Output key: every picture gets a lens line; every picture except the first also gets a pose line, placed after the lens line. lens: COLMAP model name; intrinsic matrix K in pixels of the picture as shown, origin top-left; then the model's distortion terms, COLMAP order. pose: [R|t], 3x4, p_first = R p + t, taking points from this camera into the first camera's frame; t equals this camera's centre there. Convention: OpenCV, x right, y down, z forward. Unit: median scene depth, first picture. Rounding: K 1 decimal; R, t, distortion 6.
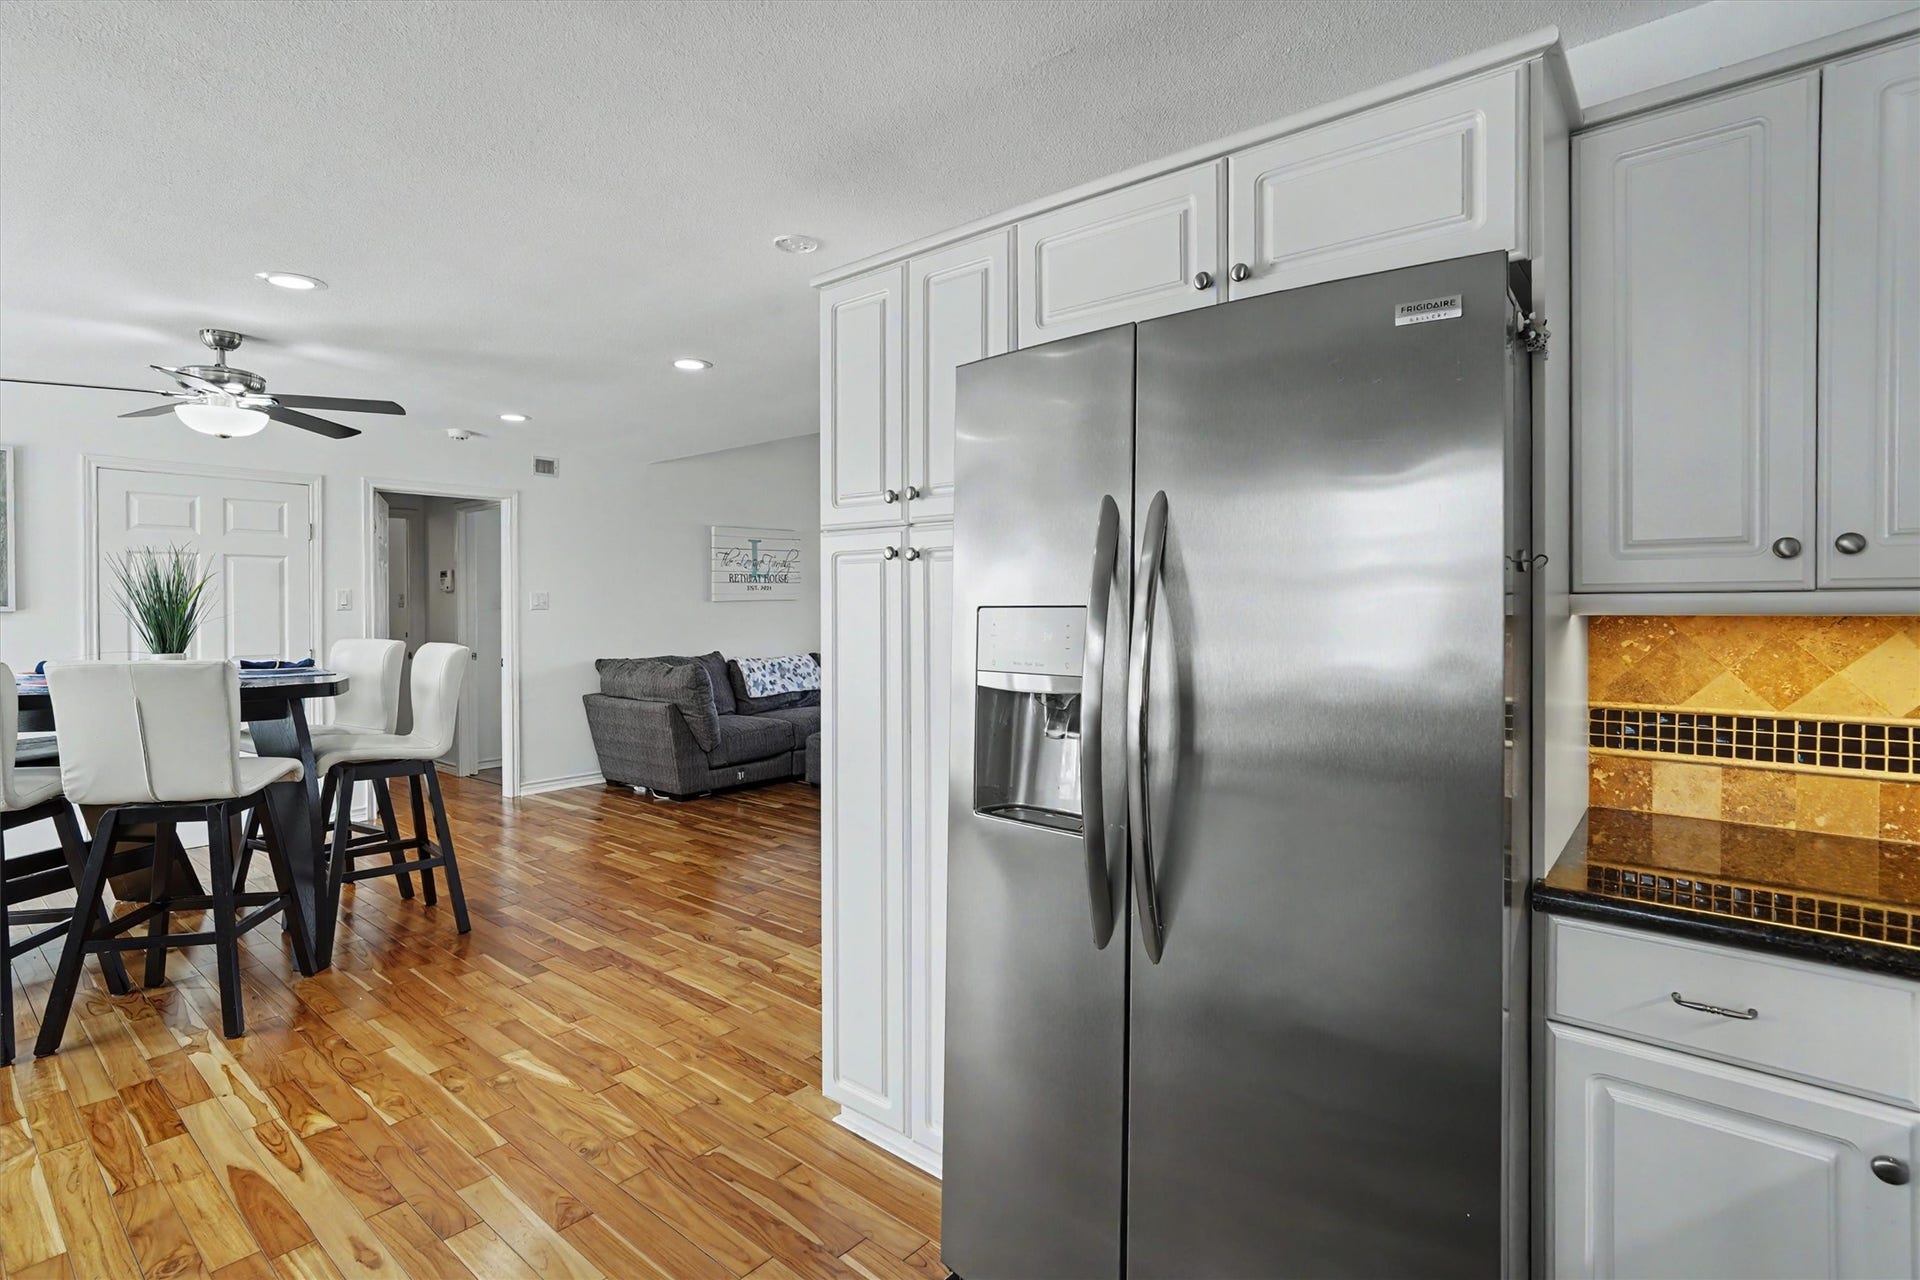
lens RADIAL K [[916.0, 0, 962.9], [0, 916.0, 622.1], [0, 0, 1]] dist [-0.001223, 0.000314]
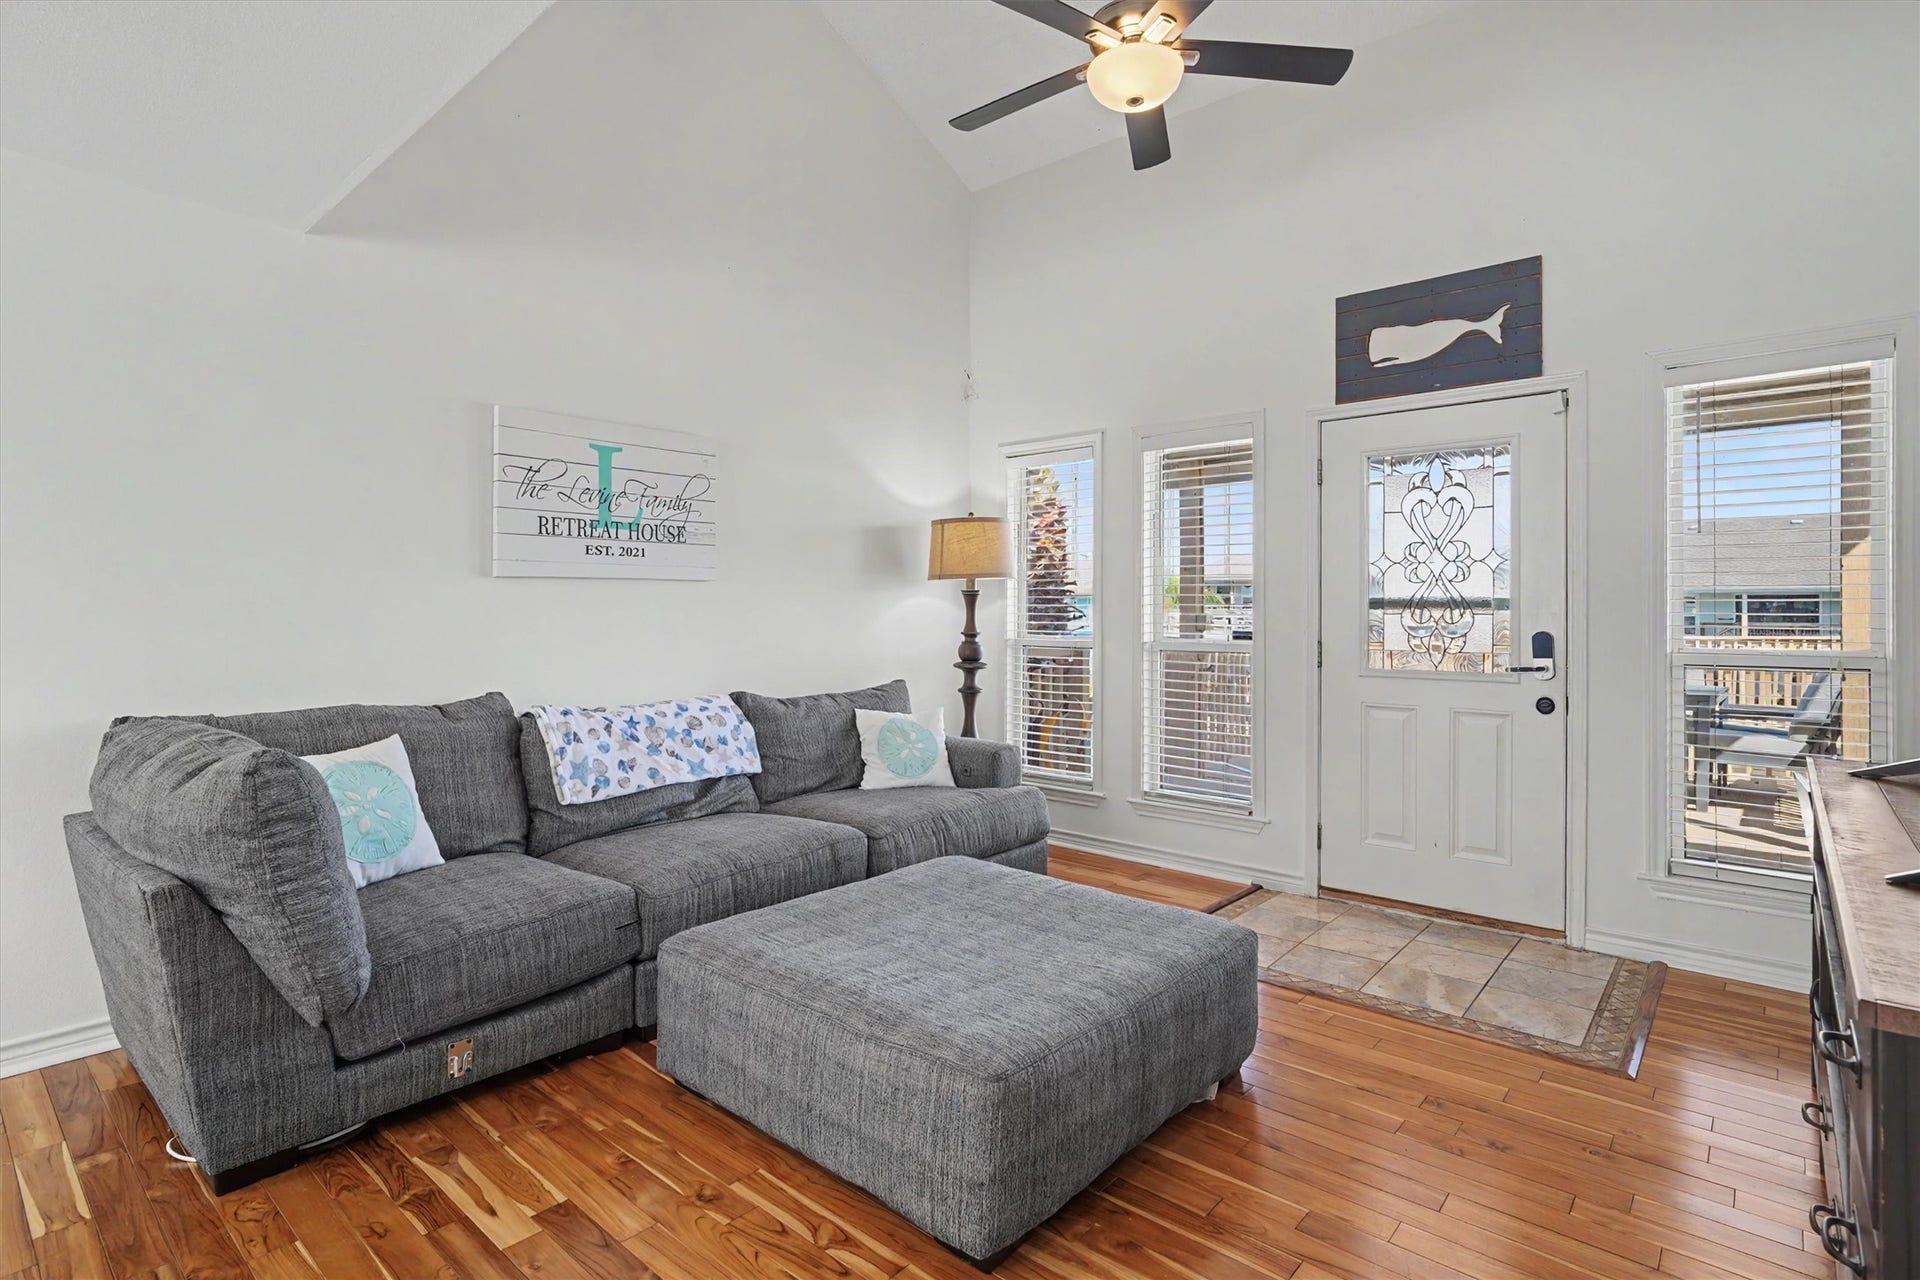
lens RADIAL K [[916.0, 0, 962.9], [0, 916.0, 622.1], [0, 0, 1]] dist [-0.001223, 0.000314]
pose [[0.999747, 0.002815, -0.022327, -0.039866], [-0.003201, 0.999846, -0.017277, 0.005921], [0.022275, 0.017345, 0.999601, 0.570096]]
